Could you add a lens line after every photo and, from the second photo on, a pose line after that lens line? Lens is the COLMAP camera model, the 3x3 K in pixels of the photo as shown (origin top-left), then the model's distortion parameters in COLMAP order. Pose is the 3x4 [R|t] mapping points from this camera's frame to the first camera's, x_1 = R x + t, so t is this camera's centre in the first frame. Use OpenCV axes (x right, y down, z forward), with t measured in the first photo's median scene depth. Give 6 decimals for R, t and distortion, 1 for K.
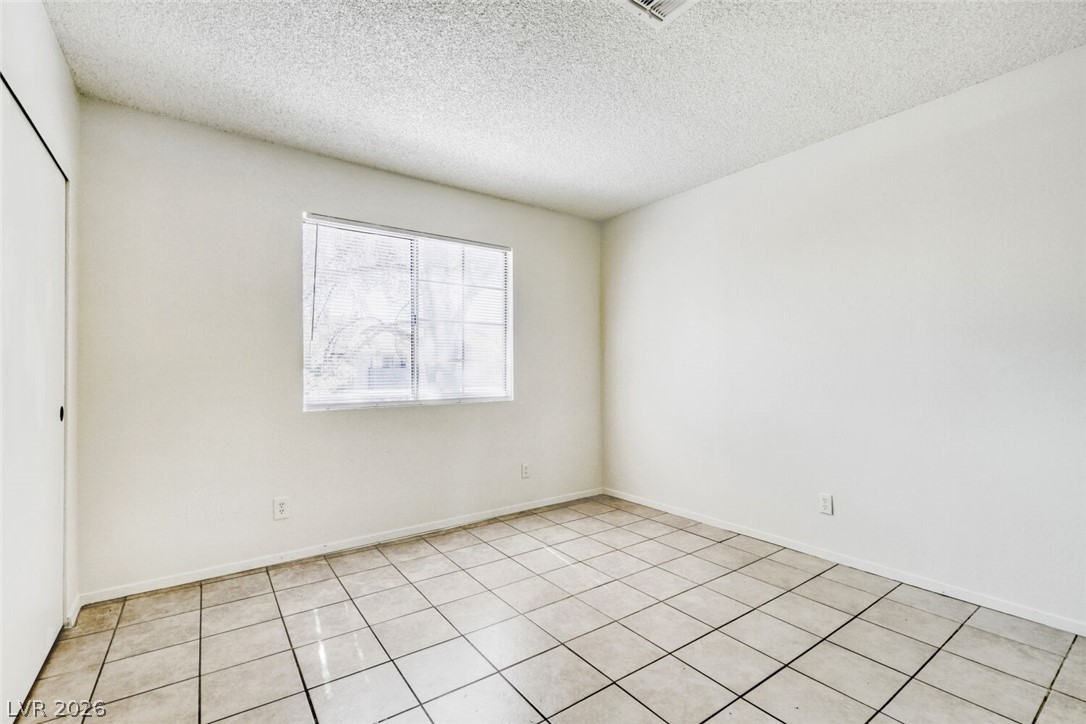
lens RADIAL K [[482.9, 0, 544.5], [0, 482.9, 368.4], [0, 0, 1]] dist [0.011032, 0.001678]
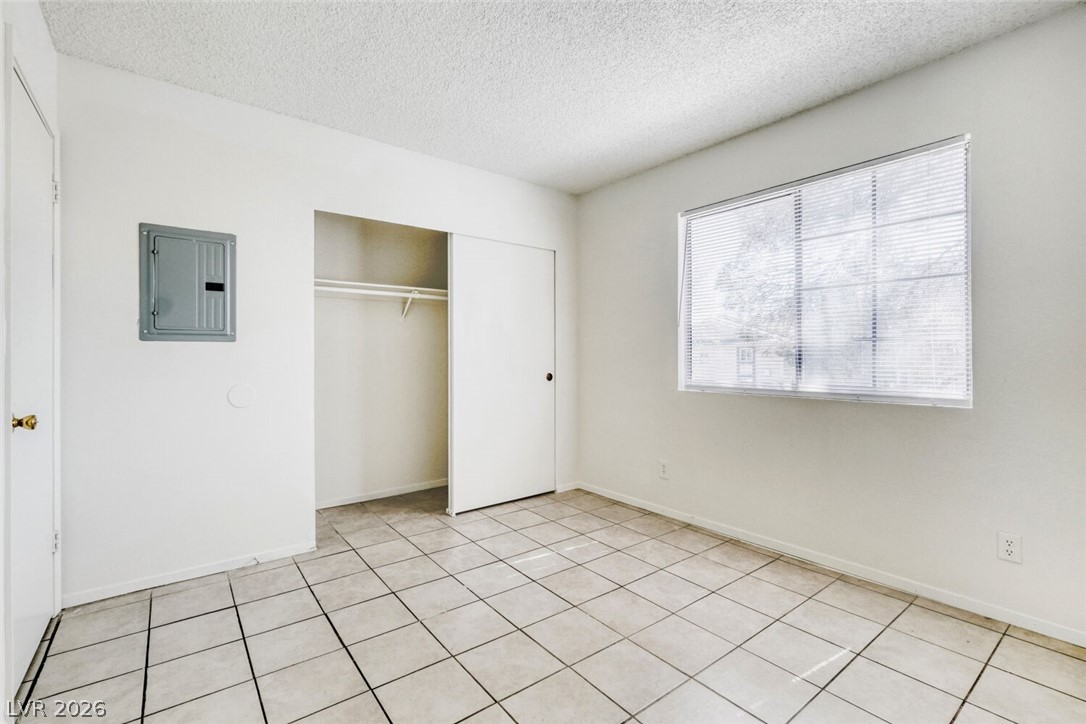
lens RADIAL K [[482.9, 0, 536.9], [0, 482.9, 358.2], [0, 0, 1]] dist [0.011032, 0.001678]
pose [[0.036491, 0.006643, -0.999312, 0.614760], [0.002097, 0.999975, 0.006724, 0.005560], [0.999332, -0.002341, 0.036477, 0.625278]]
